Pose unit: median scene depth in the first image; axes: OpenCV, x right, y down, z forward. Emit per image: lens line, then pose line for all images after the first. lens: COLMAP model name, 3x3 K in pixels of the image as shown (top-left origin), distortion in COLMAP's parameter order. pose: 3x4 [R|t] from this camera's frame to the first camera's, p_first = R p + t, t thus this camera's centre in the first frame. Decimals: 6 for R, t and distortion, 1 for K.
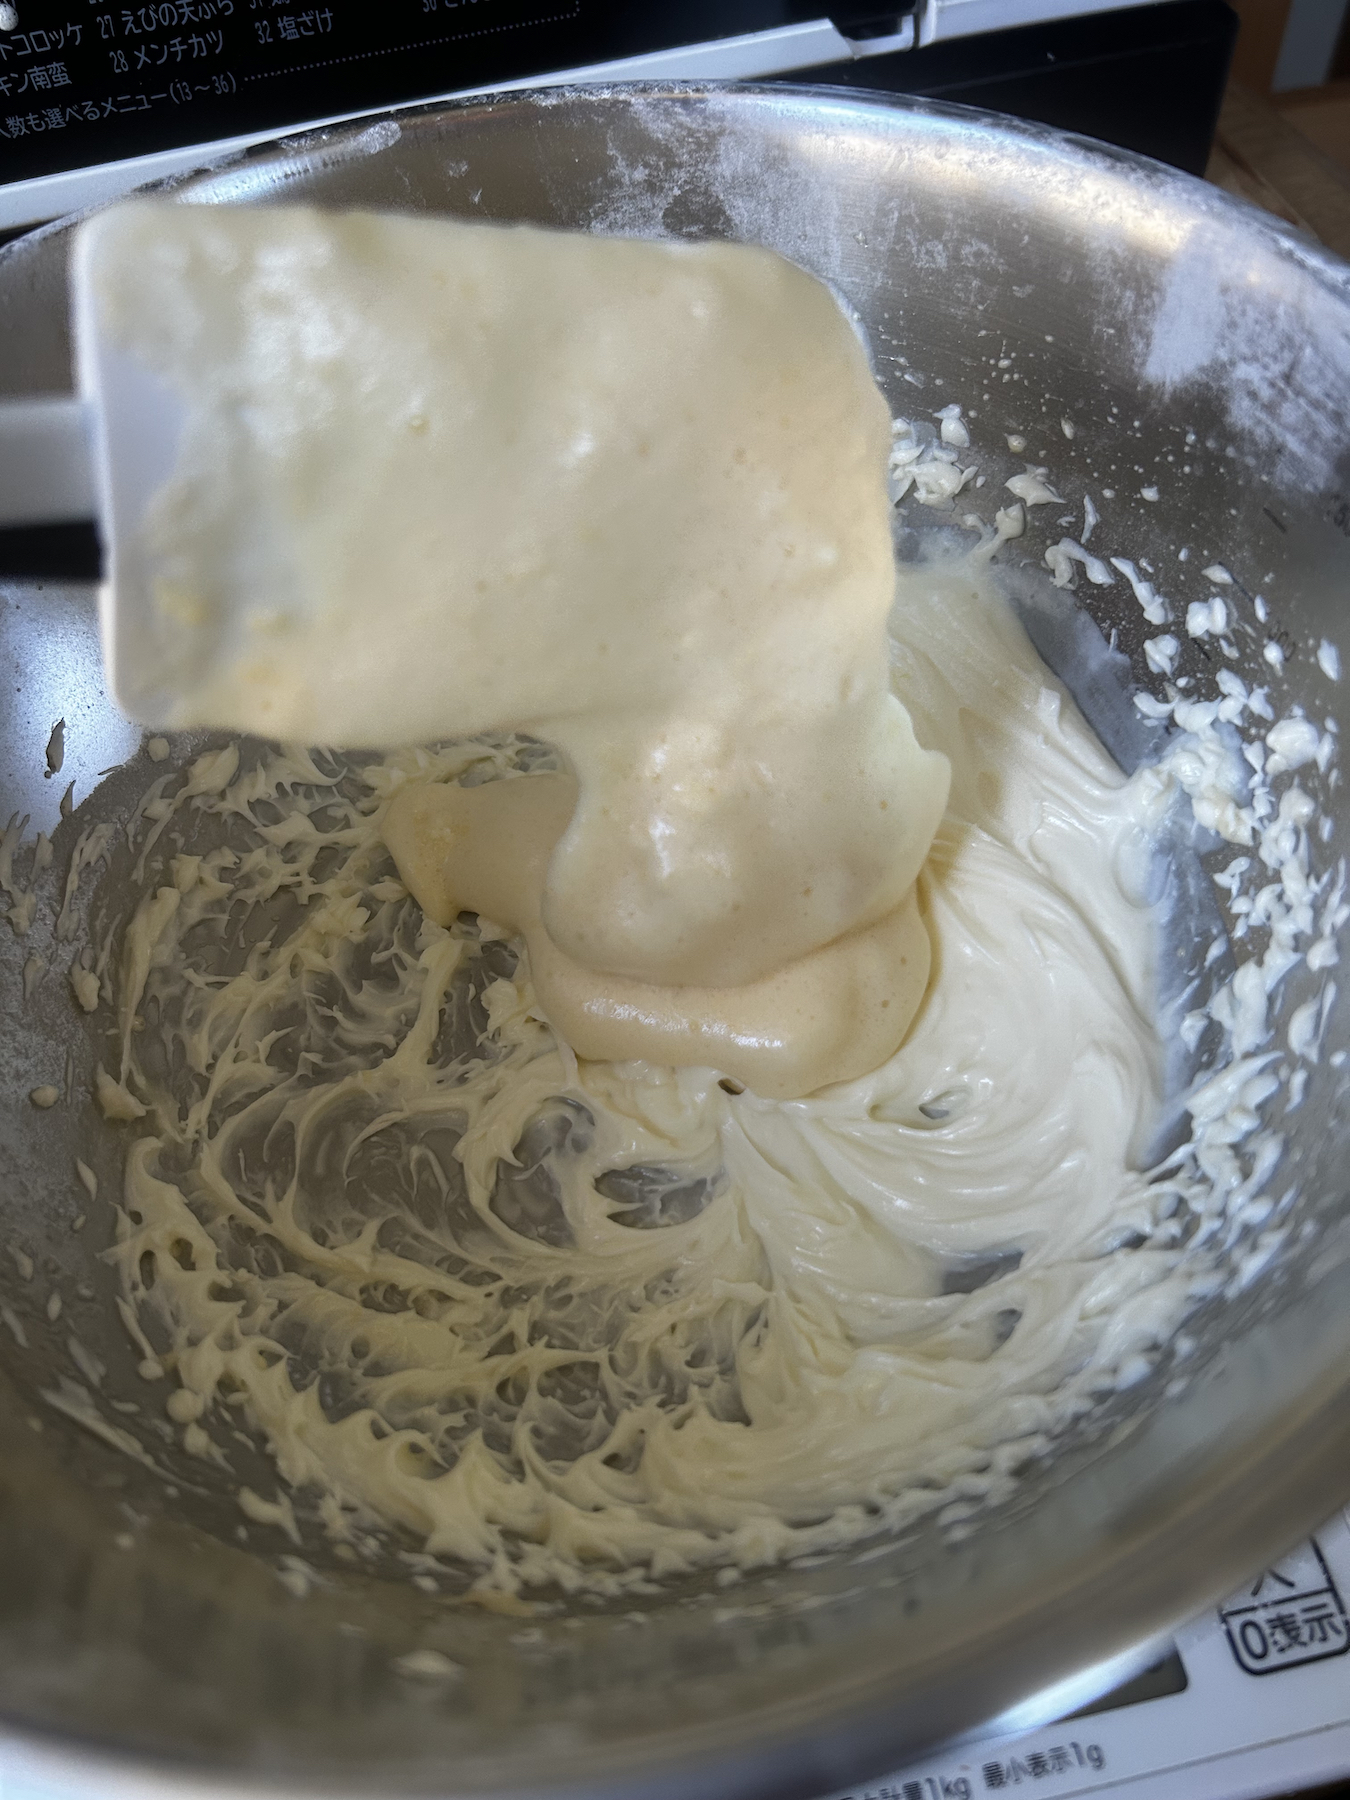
lens RADIAL K [[1360.8, 0, 675.0], [0, 1360.8, 900.0], [0, 0, 1]] dist [0.001283, 0.062899]
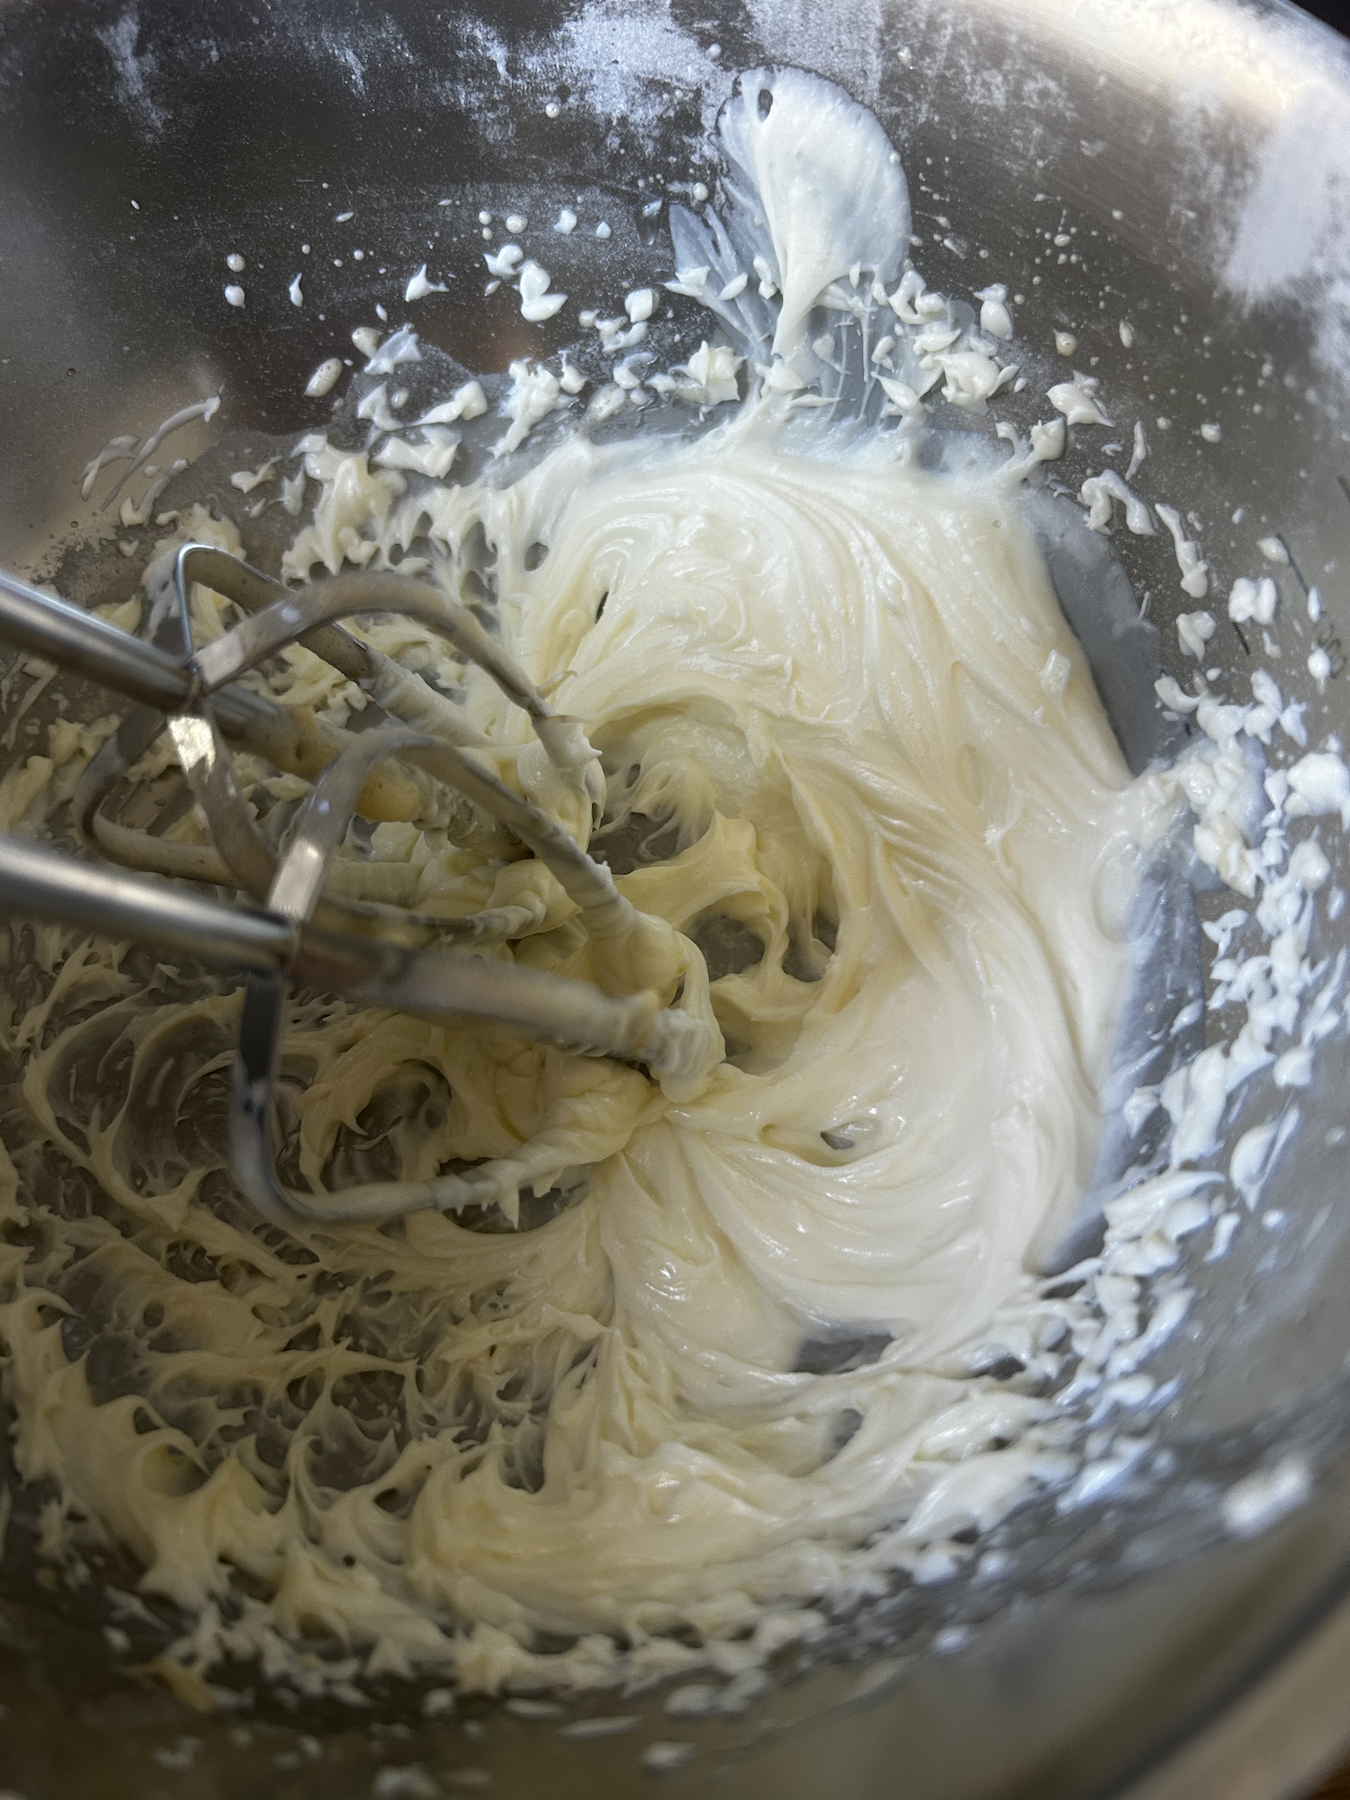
lens RADIAL K [[1370.6, 0, 675.0], [0, 1370.6, 900.0], [0, 0, 1]] dist [-0.050569, 0.068356]
pose [[0.989530, 0.129556, -0.063606, 0.130679], [-0.120416, 0.984041, 0.131006, -0.099903], [0.079564, -0.121975, 0.989339, 0.166376]]
